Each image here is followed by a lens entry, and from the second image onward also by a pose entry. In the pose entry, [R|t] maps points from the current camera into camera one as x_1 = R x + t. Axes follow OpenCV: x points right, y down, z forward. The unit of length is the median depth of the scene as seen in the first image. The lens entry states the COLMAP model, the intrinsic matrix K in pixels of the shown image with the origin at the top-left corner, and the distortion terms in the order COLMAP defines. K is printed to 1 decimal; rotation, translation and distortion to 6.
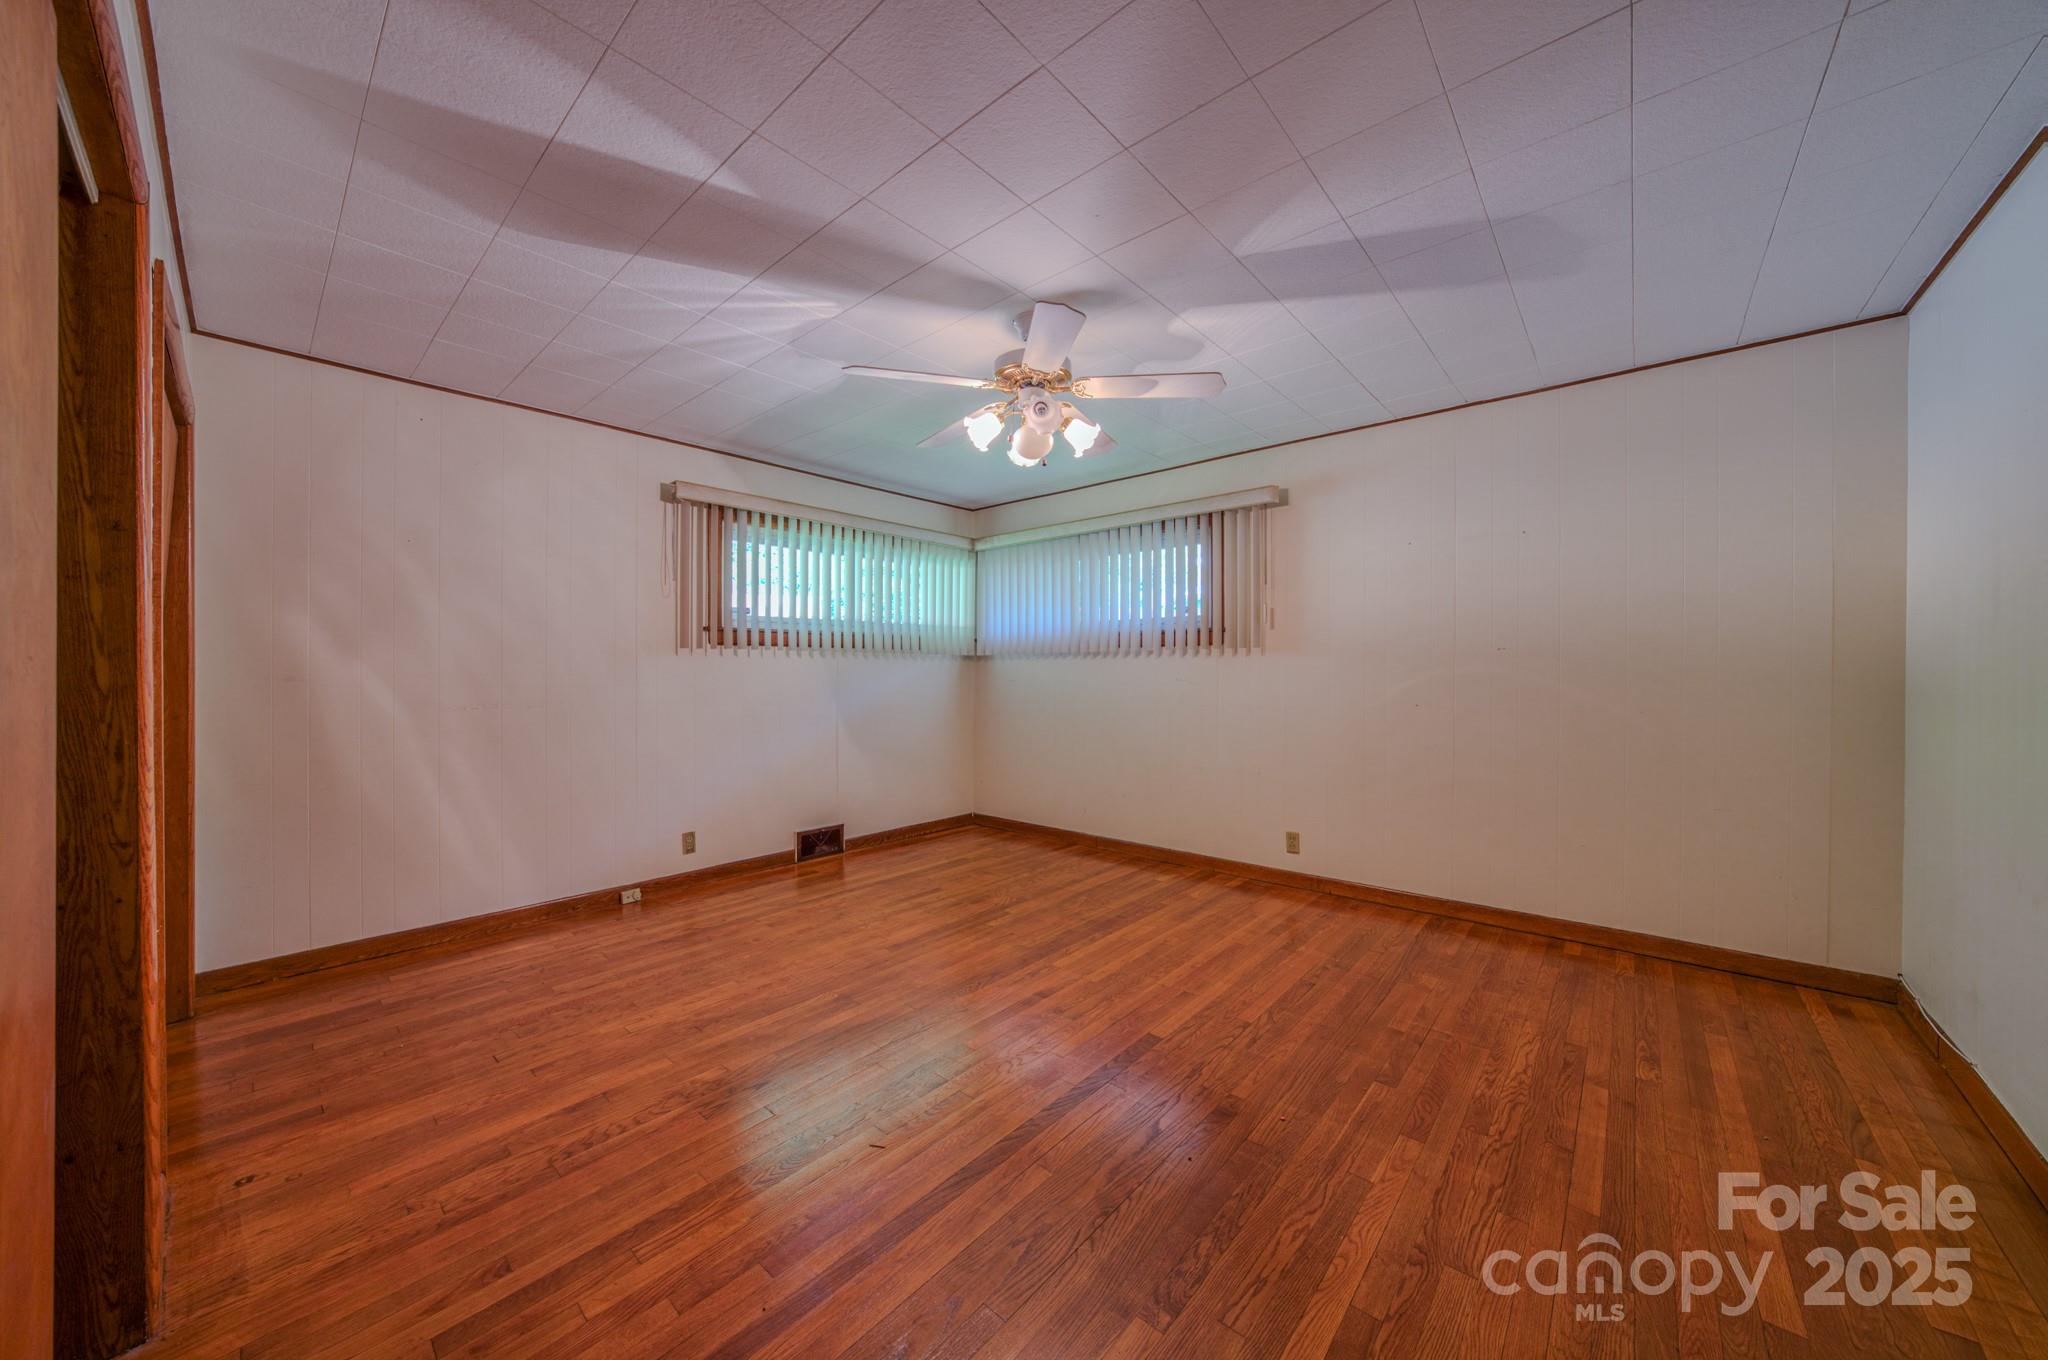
lens RADIAL K [[706.9, 0, 1010.8], [0, 706.9, 674.0], [0, 0, 1]] dist [-0.019755, 0.002544]
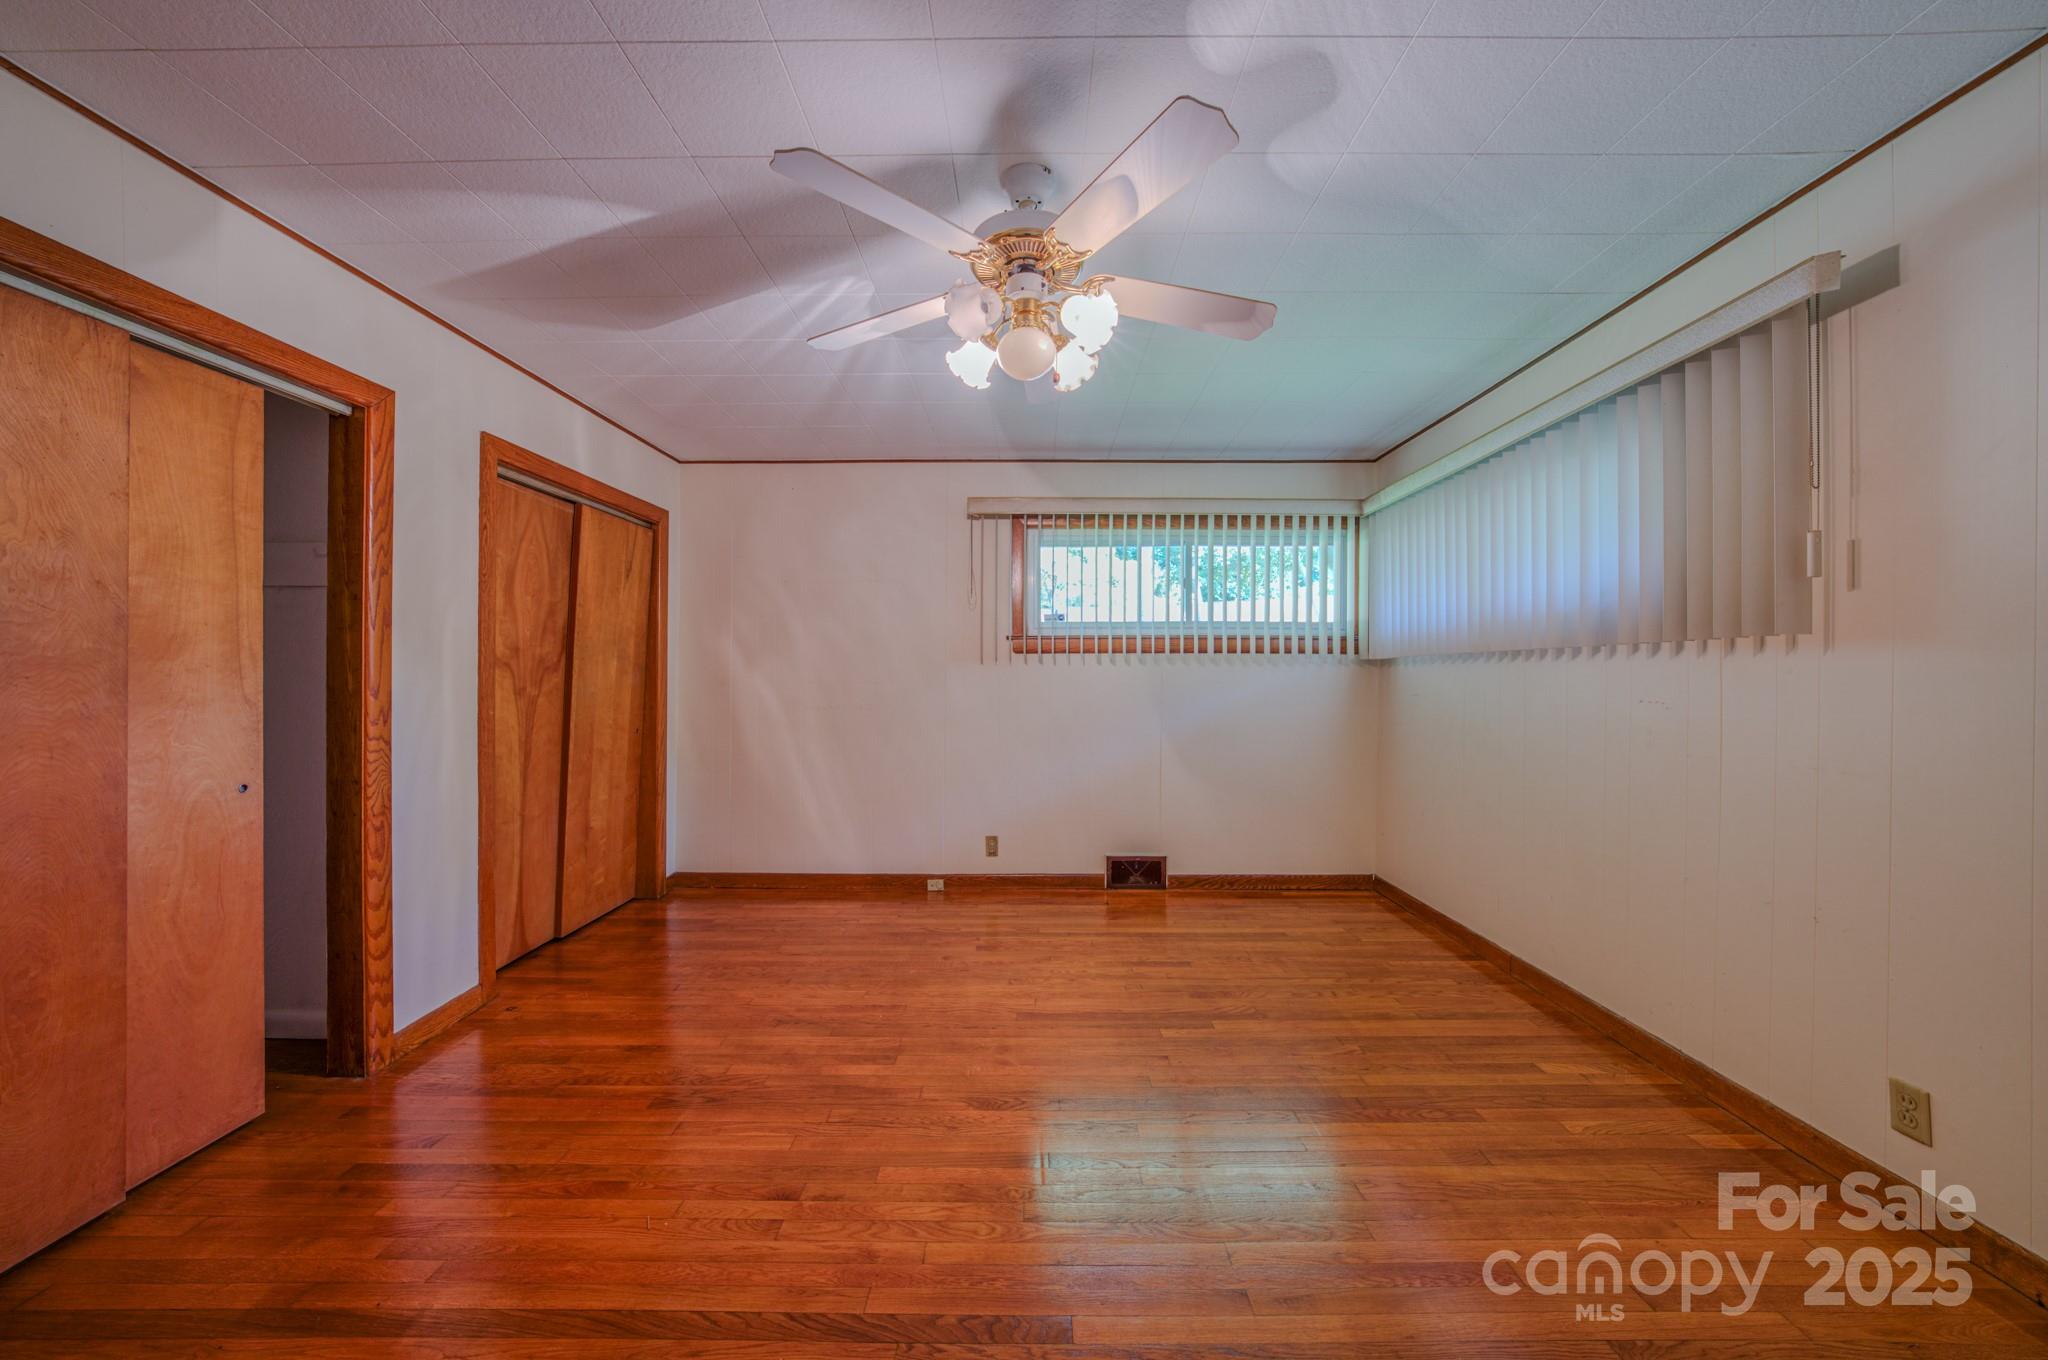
lens RADIAL K [[706.9, 0, 1025.0], [0, 706.9, 673.2], [0, 0, 1]] dist [-0.019755, 0.002544]
pose [[0.666037, -0.001837, -0.745916, 0.345702], [-0.007394, 0.999932, -0.009065, -0.004376], [0.745882, 0.011553, 0.665978, 0.342372]]
